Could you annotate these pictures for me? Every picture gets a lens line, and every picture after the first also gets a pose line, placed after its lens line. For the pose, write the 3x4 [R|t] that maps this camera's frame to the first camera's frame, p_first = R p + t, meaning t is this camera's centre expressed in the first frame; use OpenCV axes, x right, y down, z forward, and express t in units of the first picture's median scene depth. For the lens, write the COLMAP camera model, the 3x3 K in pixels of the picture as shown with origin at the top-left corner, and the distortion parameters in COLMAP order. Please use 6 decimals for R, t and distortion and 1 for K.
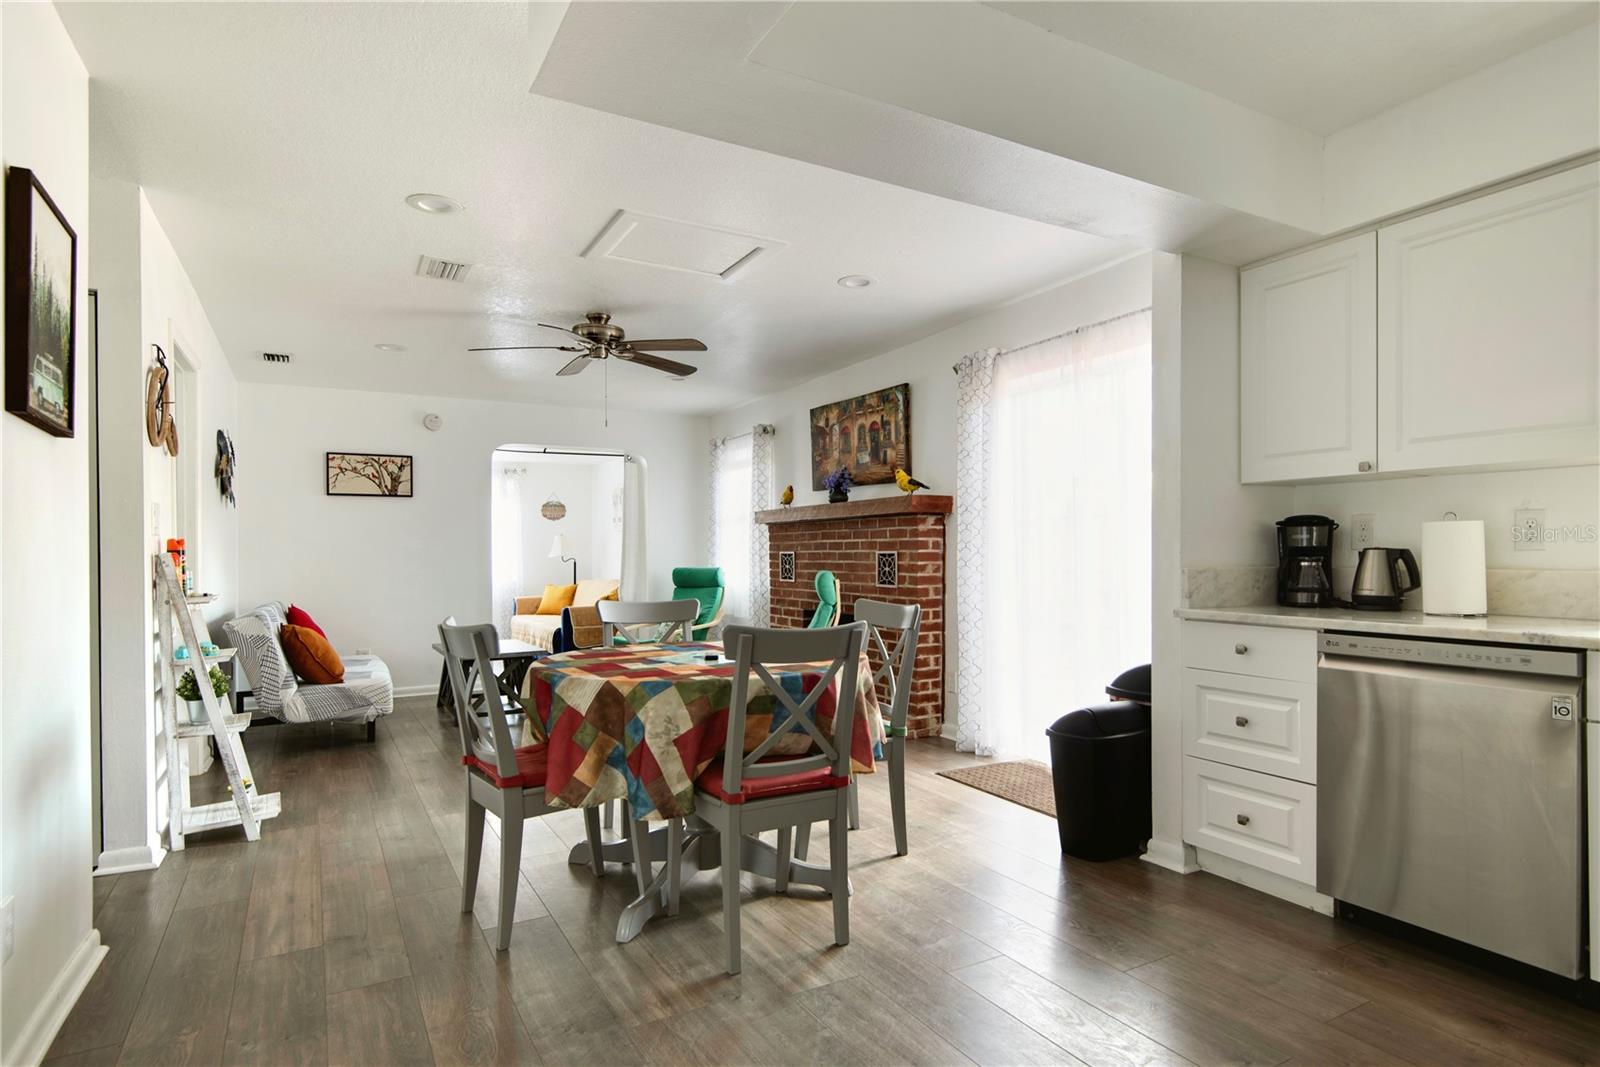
lens RADIAL K [[855.1, 0, 844.0], [0, 855.1, 535.3], [0, 0, 1]] dist [-0.048960, -0.000219]
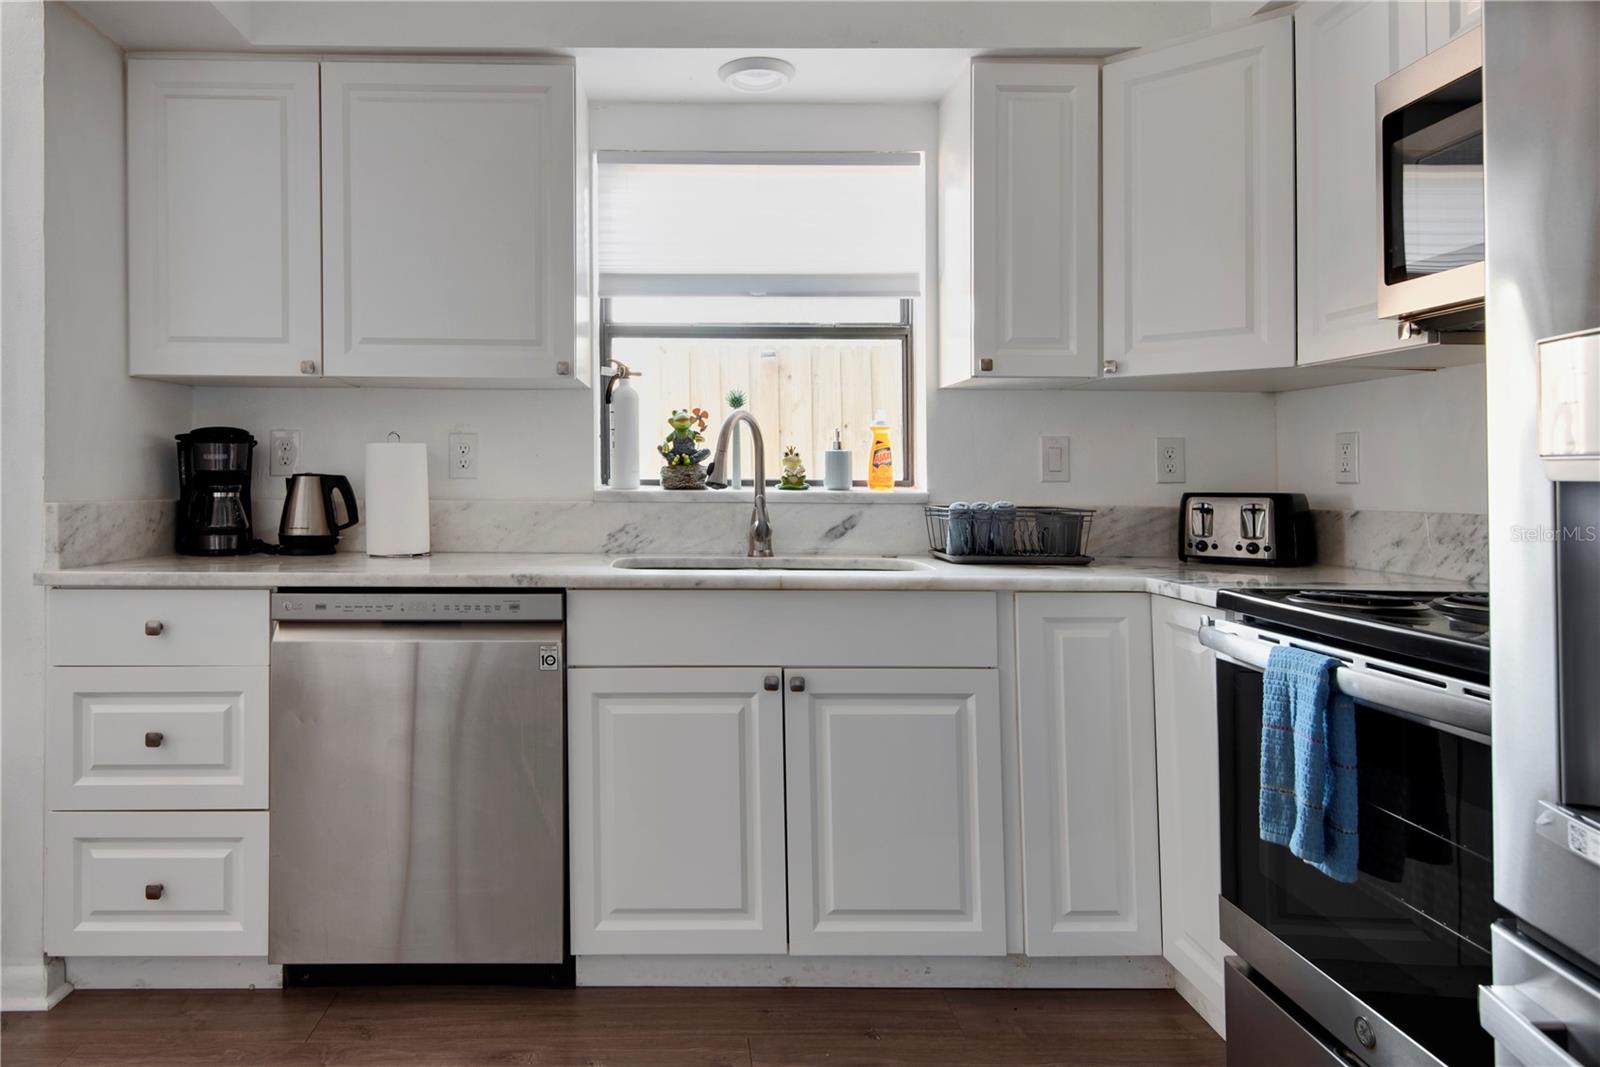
lens RADIAL K [[1088.0, 0, 799.1], [0, 1088.0, 475.4], [0, 0, 1]] dist [0.049328, -0.040916]
pose [[0.516982, 0.009345, 0.855945, 0.000351], [-0.024335, 0.999697, 0.003784, 0.002222], [-0.855650, -0.022786, 0.517053, 0.126168]]
